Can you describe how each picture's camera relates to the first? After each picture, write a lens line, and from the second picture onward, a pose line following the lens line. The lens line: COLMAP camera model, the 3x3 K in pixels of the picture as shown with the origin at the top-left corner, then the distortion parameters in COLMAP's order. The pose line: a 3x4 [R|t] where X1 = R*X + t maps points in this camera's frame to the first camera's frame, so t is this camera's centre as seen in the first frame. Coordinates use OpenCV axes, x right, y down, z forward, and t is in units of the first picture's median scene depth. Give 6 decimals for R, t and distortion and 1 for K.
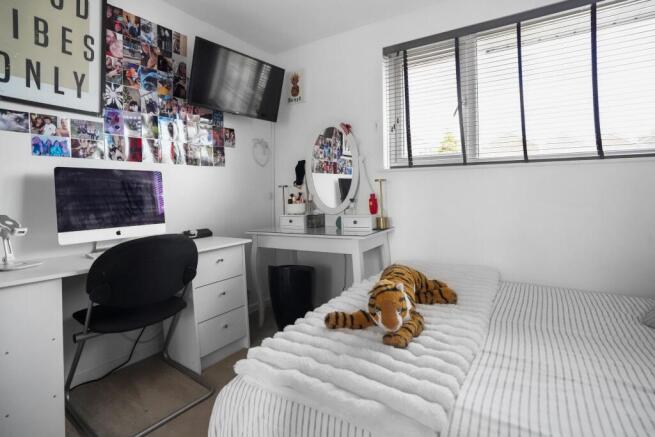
lens RADIAL K [[308.0, 0, 326.8], [0, 308.0, 214.0], [0, 0, 1]] dist [-0.072223, 0.029653]
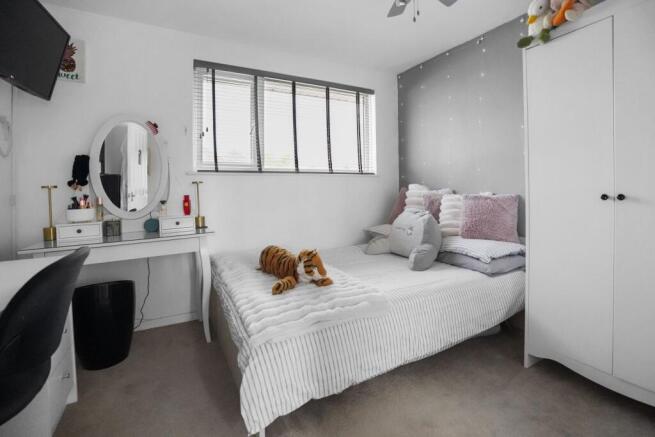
lens RADIAL K [[307.3, 0, 327.5], [0, 307.3, 218.5], [0, 0, 1]] dist [-0.070778, 0.024961]
pose [[0.495357, -0.062912, 0.866408, -0.510716], [0.074272, 0.996789, 0.029915, 0.017296], [-0.865509, 0.049531, 0.498439, 0.082431]]
